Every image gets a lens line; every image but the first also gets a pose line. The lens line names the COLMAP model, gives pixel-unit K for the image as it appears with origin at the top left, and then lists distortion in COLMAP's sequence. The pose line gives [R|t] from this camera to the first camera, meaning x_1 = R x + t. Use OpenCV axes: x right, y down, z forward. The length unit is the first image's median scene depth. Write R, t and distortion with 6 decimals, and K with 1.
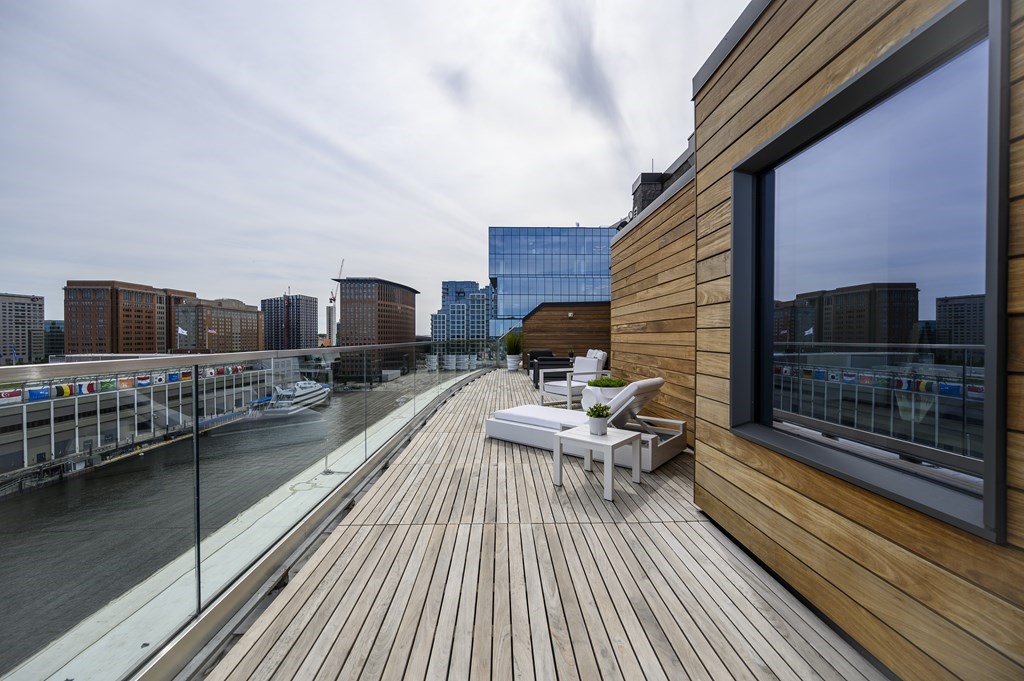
lens RADIAL K [[402.1, 0, 511.2], [0, 402.1, 342.2], [0, 0, 1]] dist [0.000393, -0.000083]
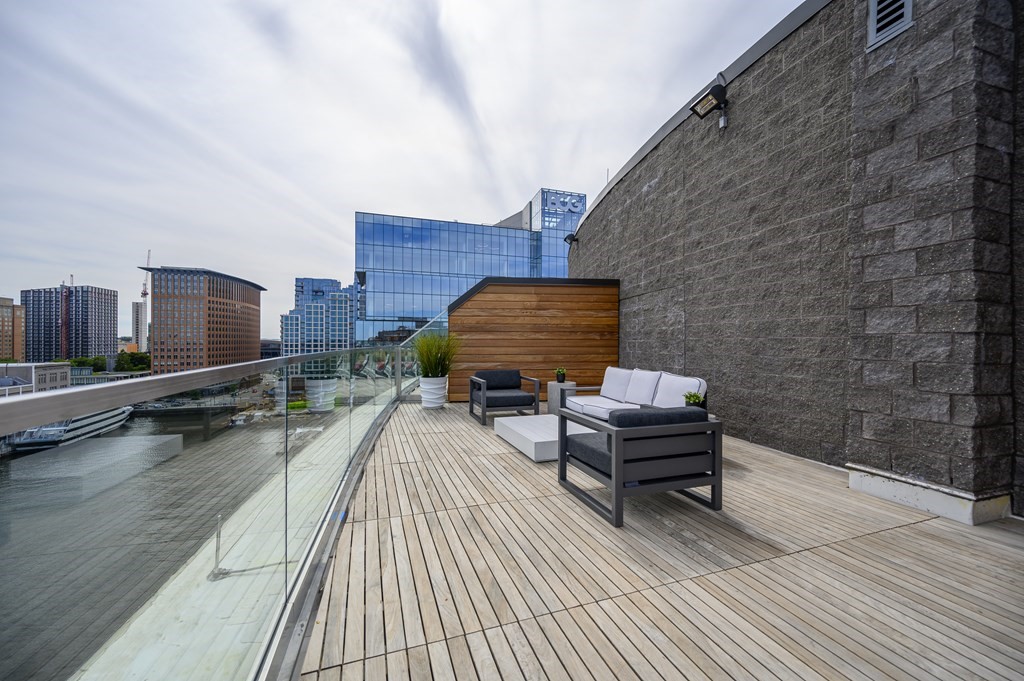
lens RADIAL K [[402.1, 0, 511.2], [0, 402.1, 342.2], [0, 0, 1]] dist [0.000393, -0.000083]
pose [[0.948590, 0.002950, 0.316495, -0.091390], [0.000812, 0.999931, -0.011756, -0.008560], [-0.316508, 0.011409, 0.948521, 0.732811]]
